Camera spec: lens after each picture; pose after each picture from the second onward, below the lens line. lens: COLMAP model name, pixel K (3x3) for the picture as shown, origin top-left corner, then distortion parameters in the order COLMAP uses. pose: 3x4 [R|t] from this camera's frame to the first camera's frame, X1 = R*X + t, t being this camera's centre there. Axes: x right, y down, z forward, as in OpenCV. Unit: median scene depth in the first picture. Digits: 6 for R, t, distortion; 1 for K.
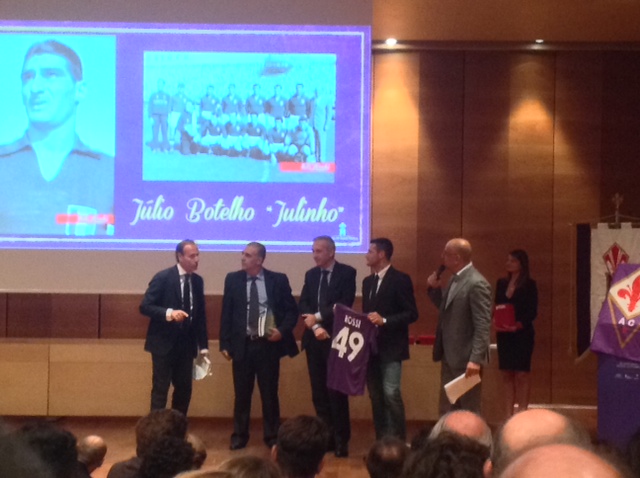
lens RADIAL K [[1461.5, 0, 320.0], [0, 1461.5, 239.0], [0, 0, 1]] dist [0.070263, 0.154958]
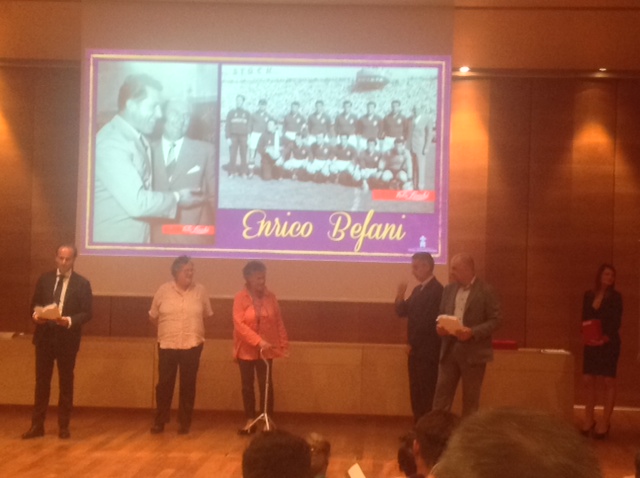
lens RADIAL K [[1322.3, 0, 320.0], [0, 1322.3, 239.0], [0, 0, 1]] dist [-0.007693, 0.032477]
pose [[0.998339, 0.012322, -0.056280, -0.013750], [-0.012701, 0.999899, -0.006378, -0.017053], [0.056196, 0.007082, 0.998395, 0.199309]]
